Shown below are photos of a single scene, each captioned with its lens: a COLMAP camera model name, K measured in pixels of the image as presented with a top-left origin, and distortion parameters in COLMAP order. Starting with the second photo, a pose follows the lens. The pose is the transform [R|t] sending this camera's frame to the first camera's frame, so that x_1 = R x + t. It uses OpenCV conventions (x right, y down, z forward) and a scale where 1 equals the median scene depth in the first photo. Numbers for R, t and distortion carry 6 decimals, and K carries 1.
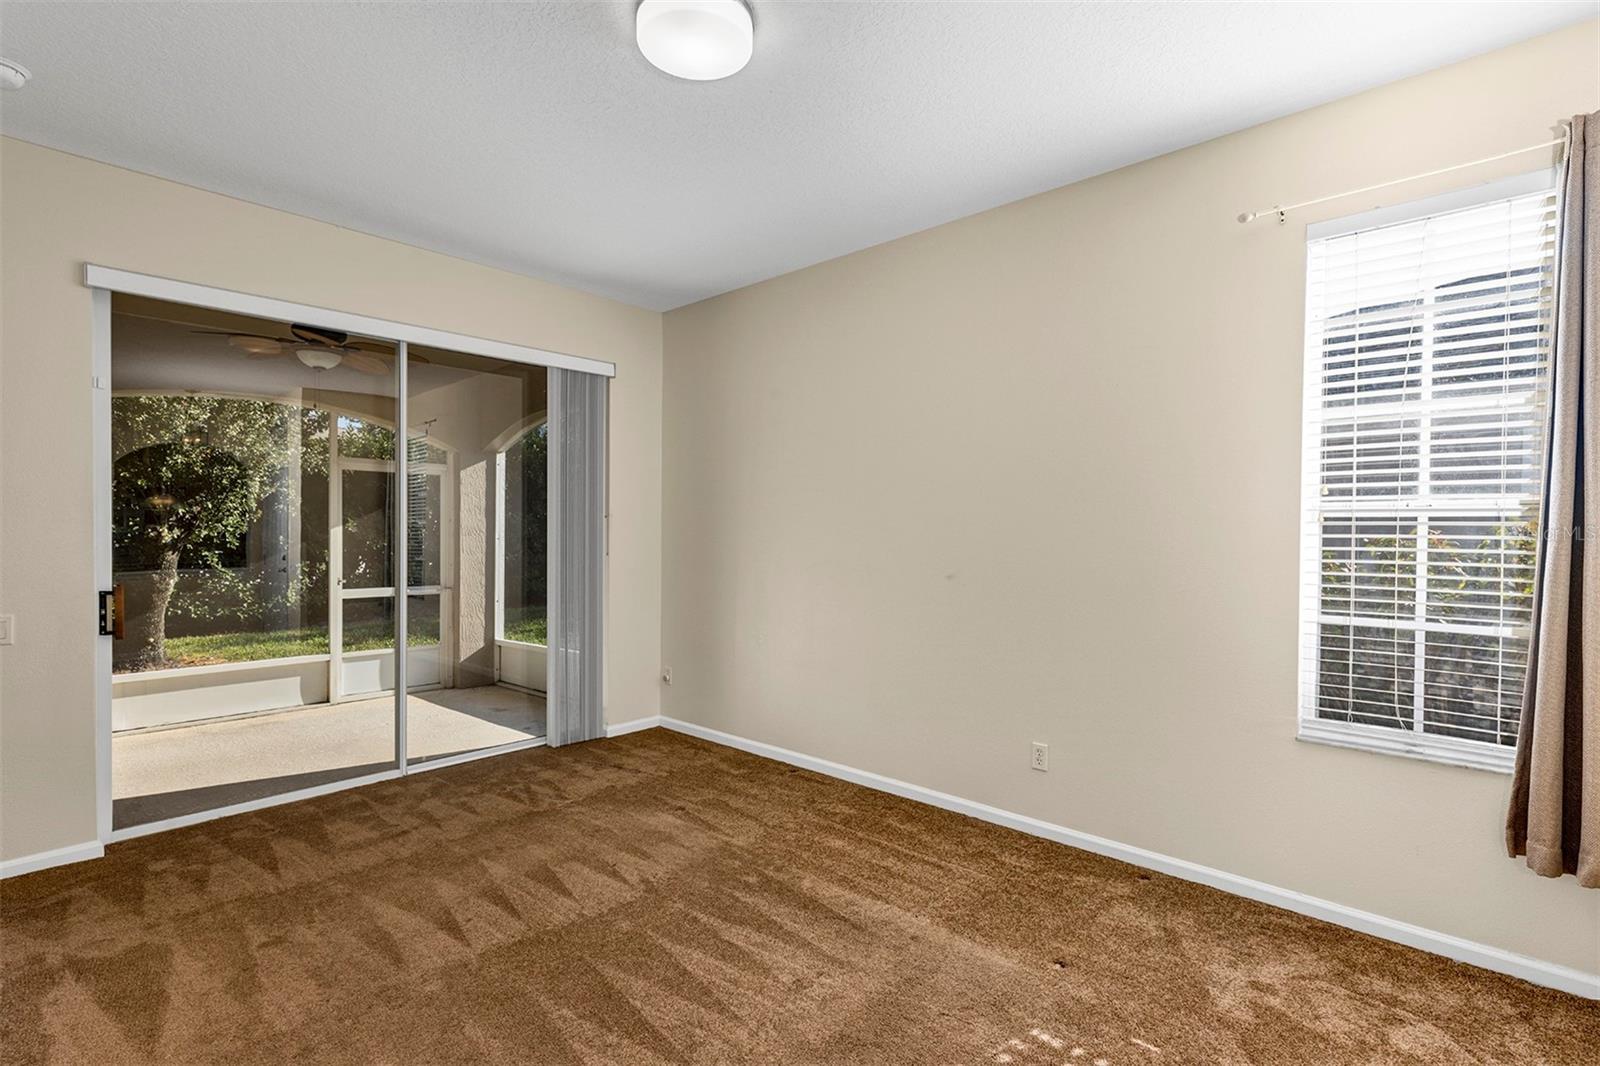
lens RADIAL K [[756.8, 0, 807.5], [0, 756.8, 539.8], [0, 0, 1]] dist [0.000447, 0.000728]
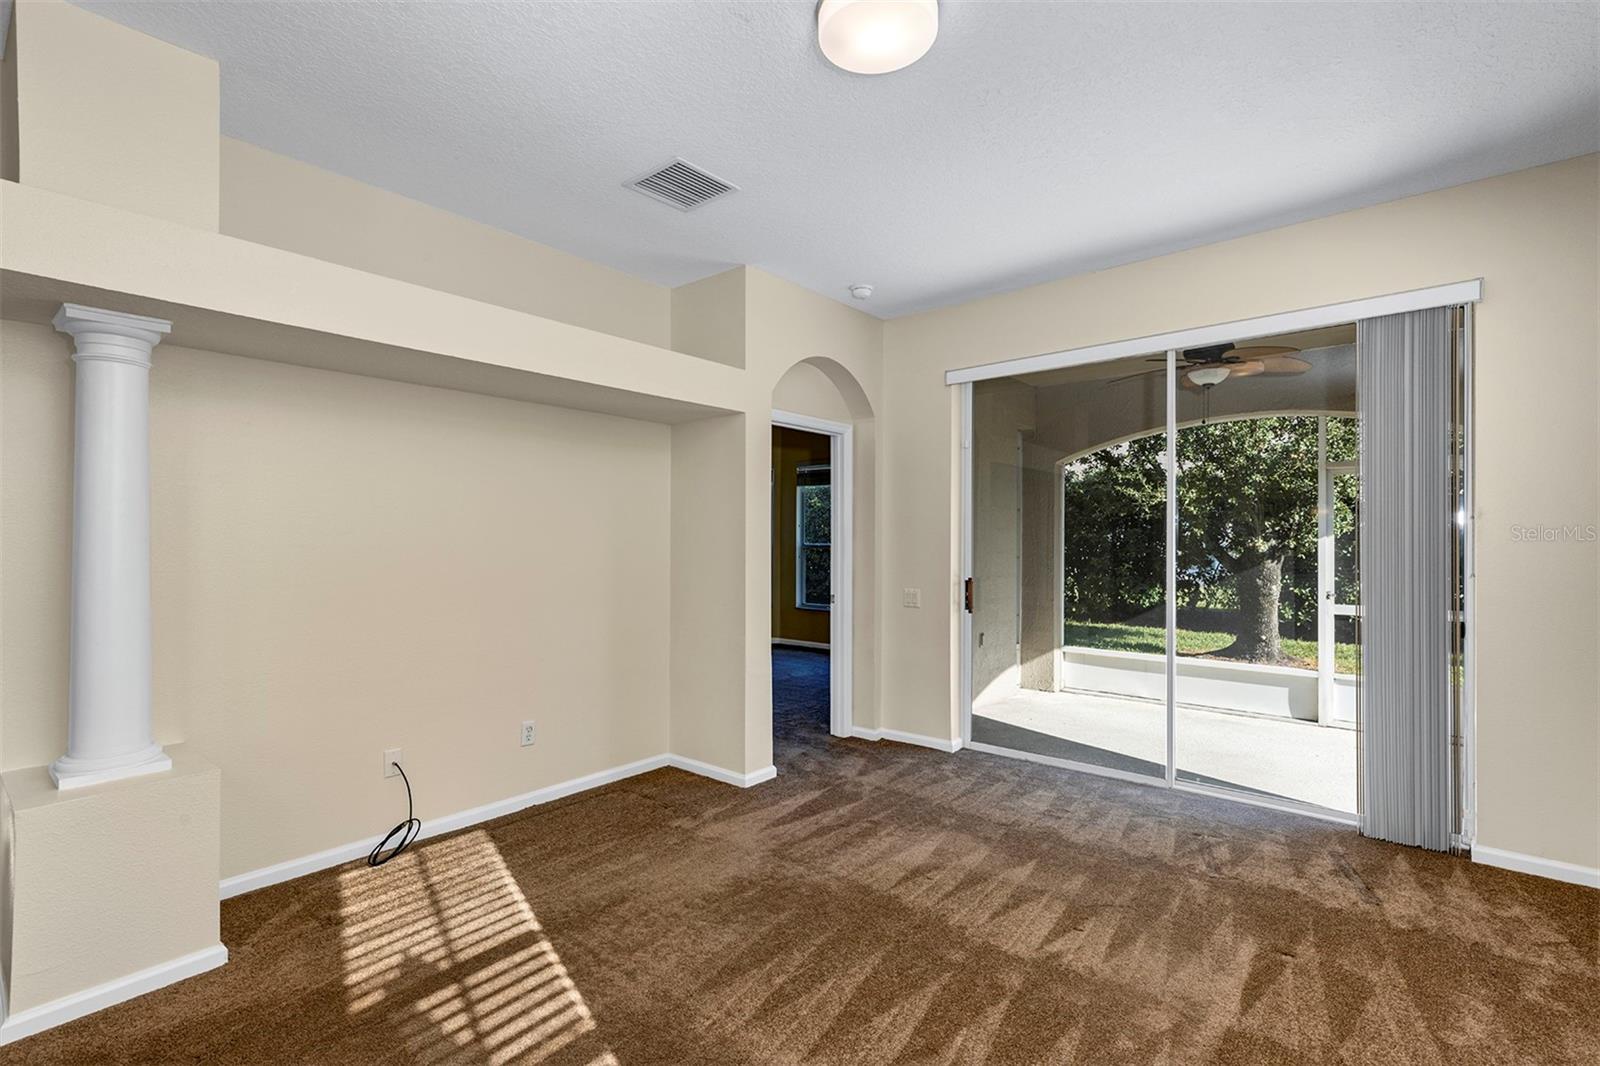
lens RADIAL K [[756.8, 0, 811.2], [0, 756.8, 534.3], [0, 0, 1]] dist [0.000447, 0.000728]
pose [[0.025484, -0.008968, -0.999635, 0.396597], [-0.015488, 0.999836, -0.009365, -0.002390], [0.999555, 0.015721, 0.025341, 0.447924]]
